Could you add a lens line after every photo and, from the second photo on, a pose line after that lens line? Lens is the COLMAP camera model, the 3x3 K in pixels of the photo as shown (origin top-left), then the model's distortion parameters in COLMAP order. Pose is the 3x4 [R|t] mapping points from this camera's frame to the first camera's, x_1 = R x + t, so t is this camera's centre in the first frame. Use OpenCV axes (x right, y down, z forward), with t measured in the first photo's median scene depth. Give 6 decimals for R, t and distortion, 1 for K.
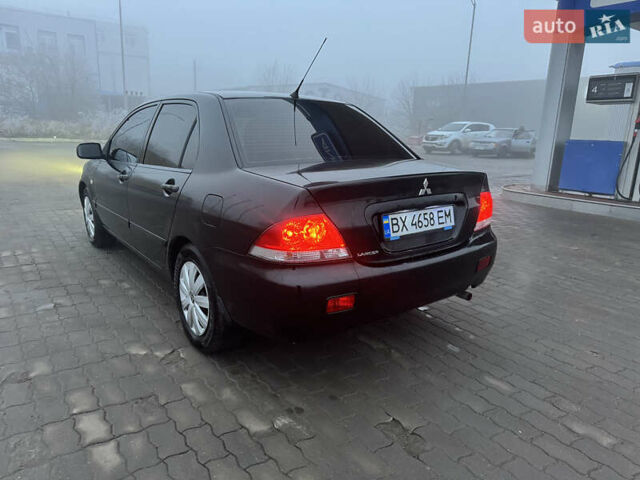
lens RADIAL K [[450.5, 0, 320.0], [0, 450.5, 240.0], [0, 0, 1]] dist [0.070845, -0.080684]
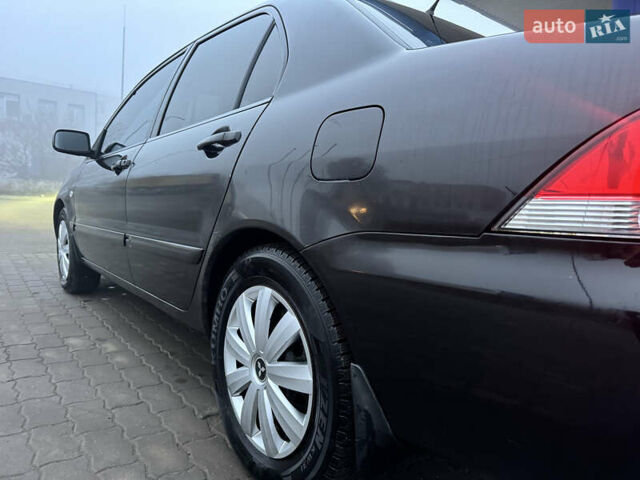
lens RADIAL K [[450.5, 0, 320.0], [0, 450.5, 240.0], [0, 0, 1]] dist [0.070845, -0.080684]
pose [[0.999521, 0.017939, 0.025226, -0.174176], [-0.013725, 0.987298, -0.158288, 0.053900], [-0.027745, 0.157866, 0.987071, 0.392887]]
